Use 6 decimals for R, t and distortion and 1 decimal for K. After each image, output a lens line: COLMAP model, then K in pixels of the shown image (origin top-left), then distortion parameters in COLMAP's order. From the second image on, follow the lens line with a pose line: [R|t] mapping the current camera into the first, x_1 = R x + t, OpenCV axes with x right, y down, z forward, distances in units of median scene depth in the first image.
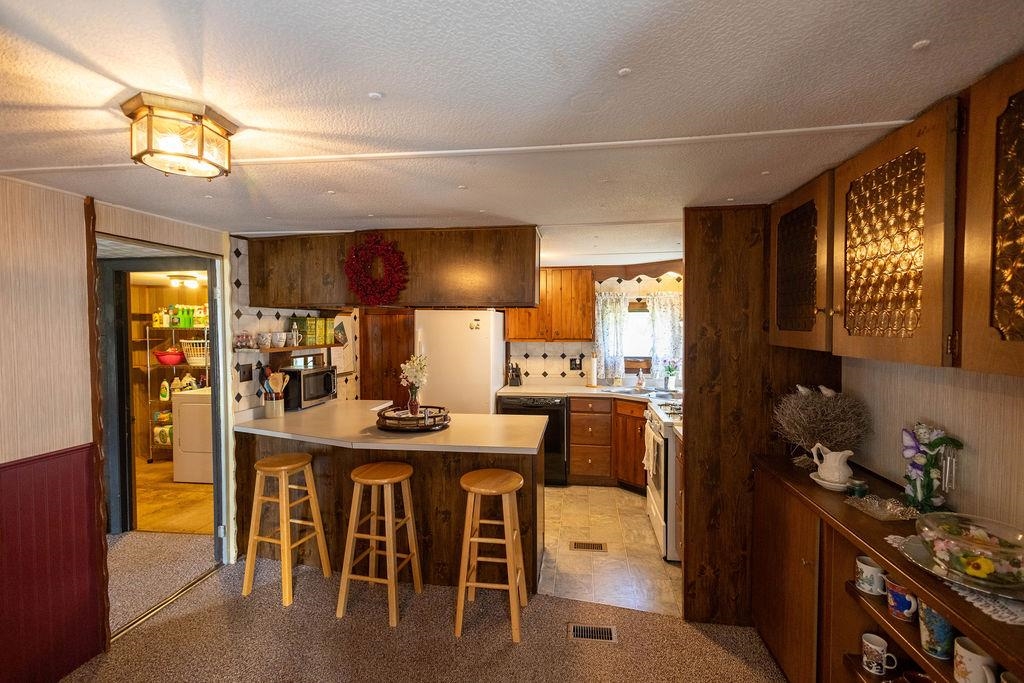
lens RADIAL K [[468.1, 0, 517.8], [0, 468.1, 343.1], [0, 0, 1]] dist [0.017370, -0.006353]
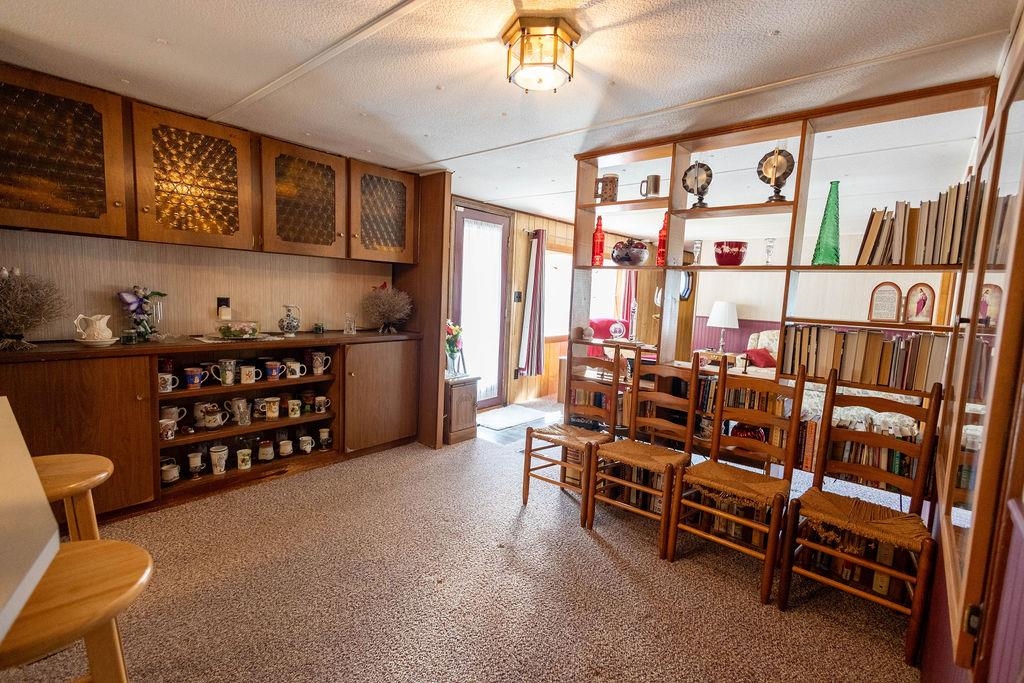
lens RADIAL K [[468.1, 0, 514.3], [0, 468.1, 341.1], [0, 0, 1]] dist [0.017370, -0.006353]
pose [[-0.841951, -0.096752, 0.530808, -0.511688], [-0.025806, 0.989886, 0.139497, 0.047995], [-0.538937, 0.103751, -0.835933, 0.794920]]
